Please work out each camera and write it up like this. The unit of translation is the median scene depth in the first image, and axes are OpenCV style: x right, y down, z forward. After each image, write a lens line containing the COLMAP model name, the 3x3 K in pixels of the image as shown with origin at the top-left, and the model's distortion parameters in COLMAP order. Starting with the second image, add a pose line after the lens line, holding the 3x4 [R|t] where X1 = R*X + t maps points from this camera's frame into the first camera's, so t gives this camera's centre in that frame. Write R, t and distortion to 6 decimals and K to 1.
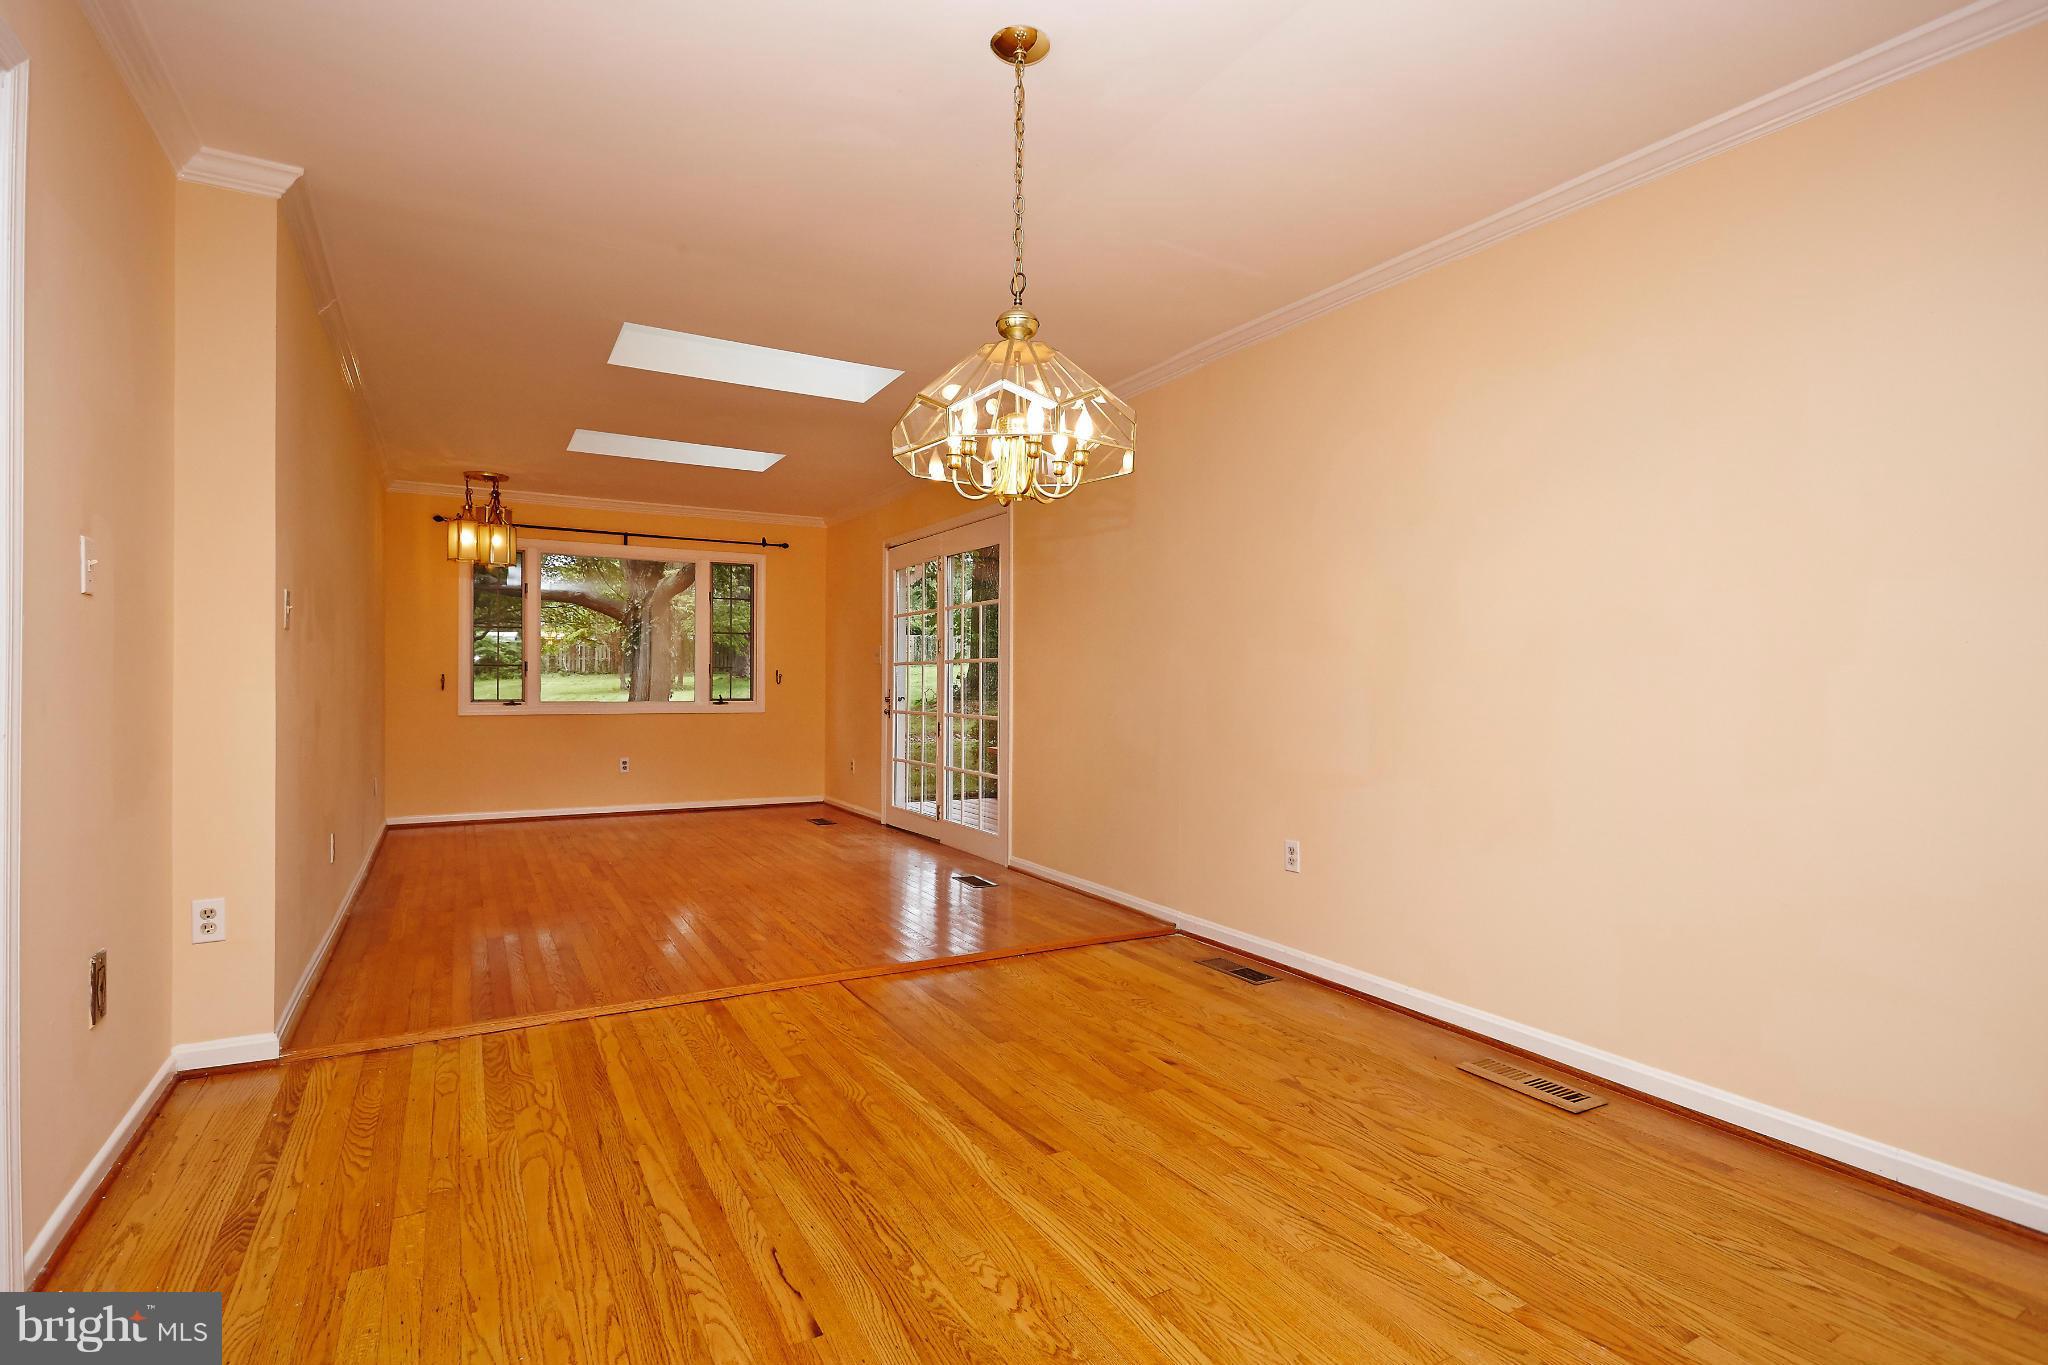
lens RADIAL K [[1002.1, 0, 1015.2], [0, 1002.1, 687.3], [0, 0, 1]] dist [0.001333, -0.000292]
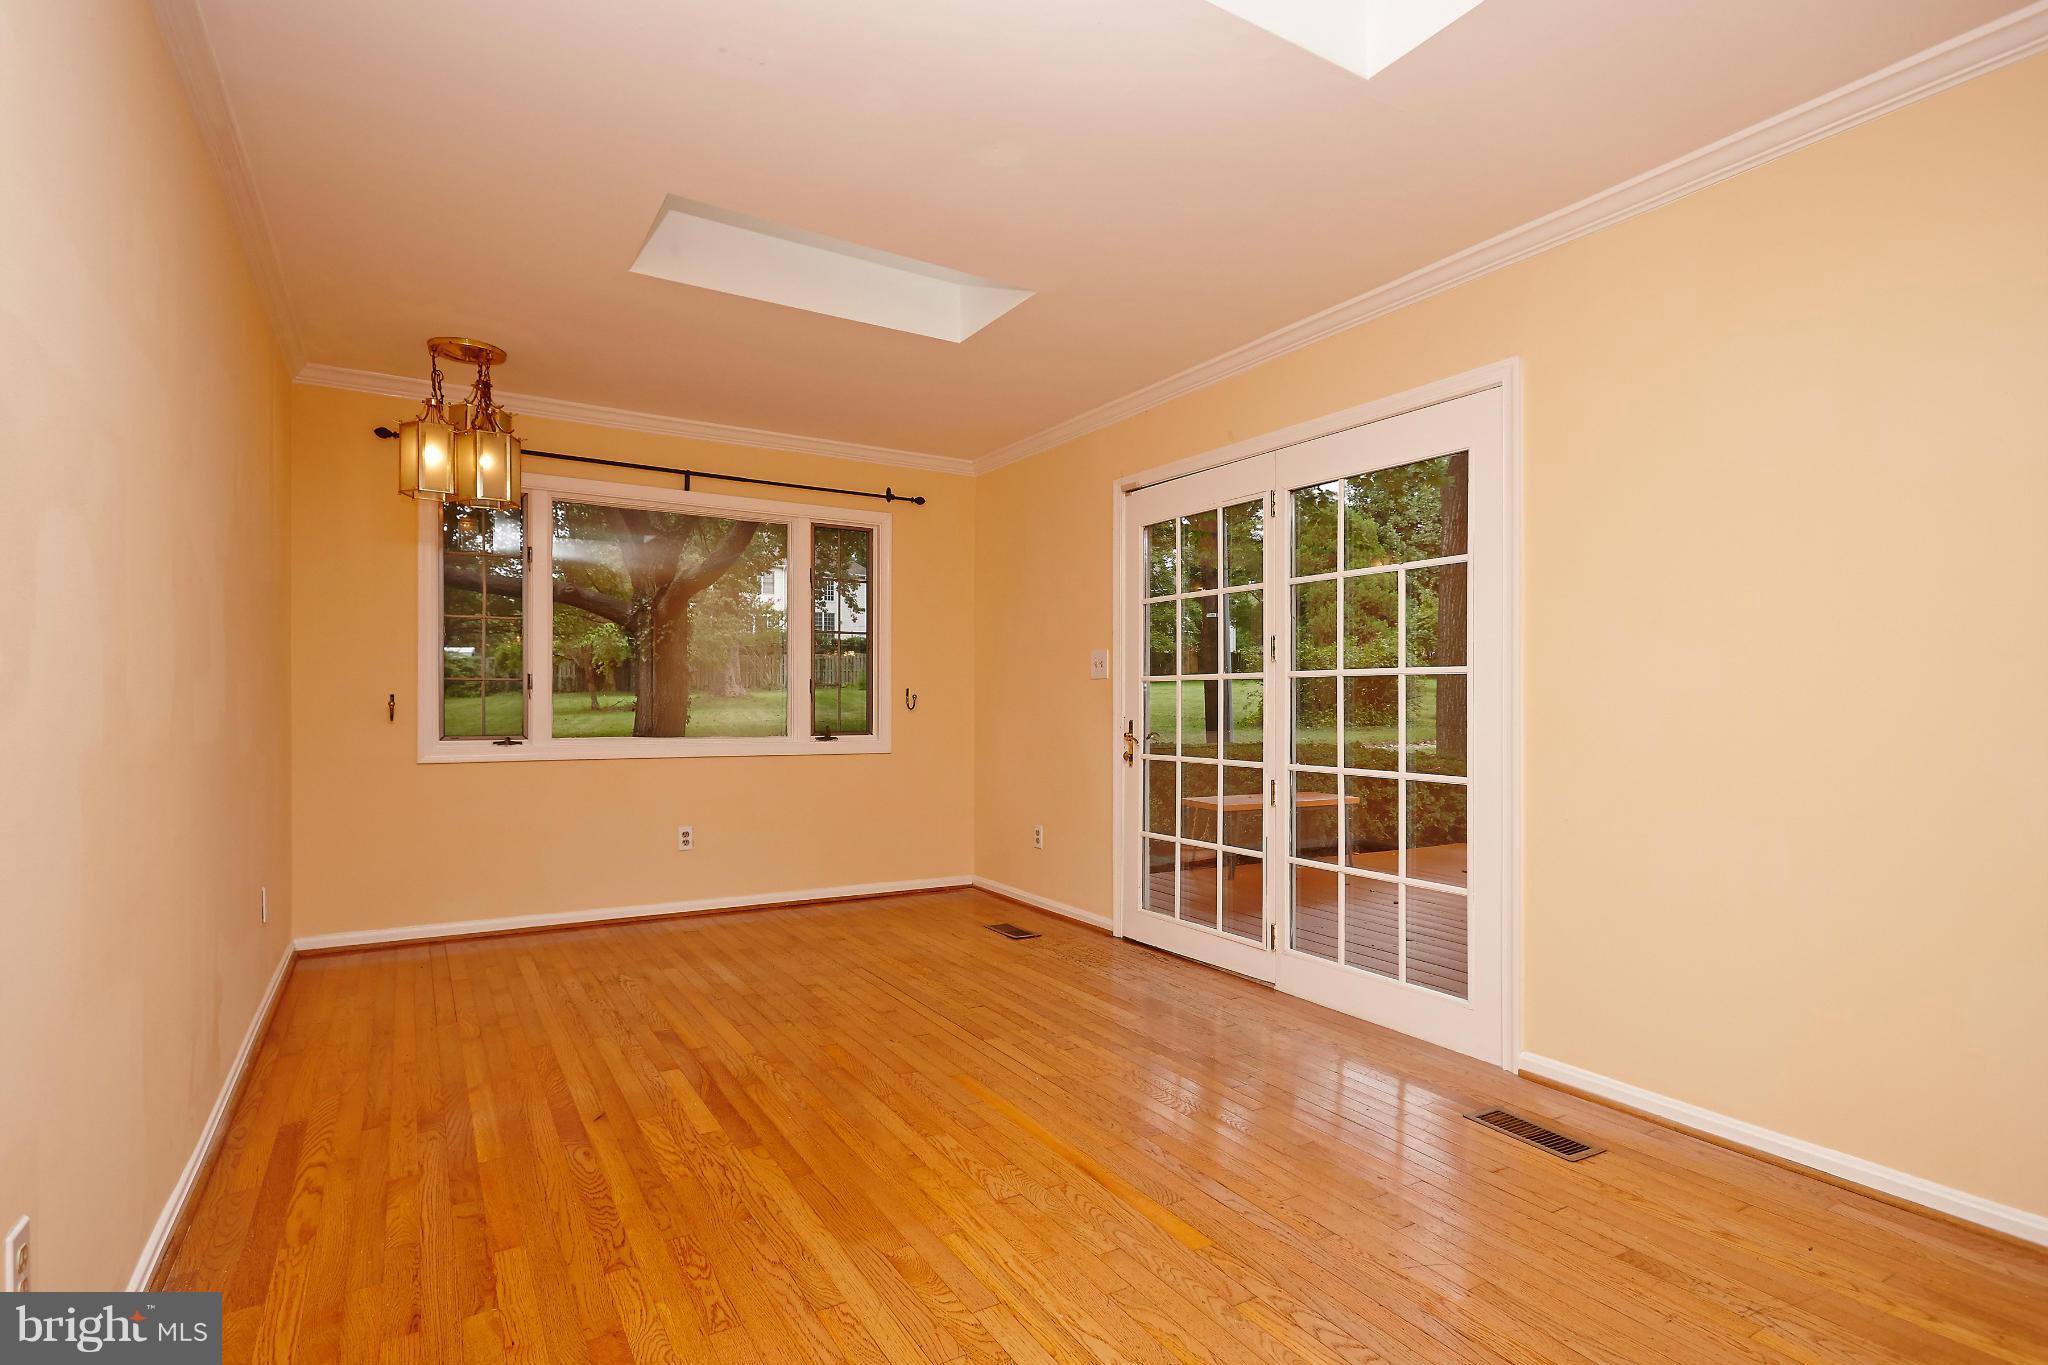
lens RADIAL K [[1013.8, 0, 1026.2], [0, 1013.8, 705.2], [0, 0, 1]] dist [-0.004618, -0.000978]
pose [[0.999186, -0.000100, 0.040337, -0.214682], [0.000126, 1.000000, -0.000635, -0.006681], [-0.040337, 0.000639, 0.999186, 0.378374]]
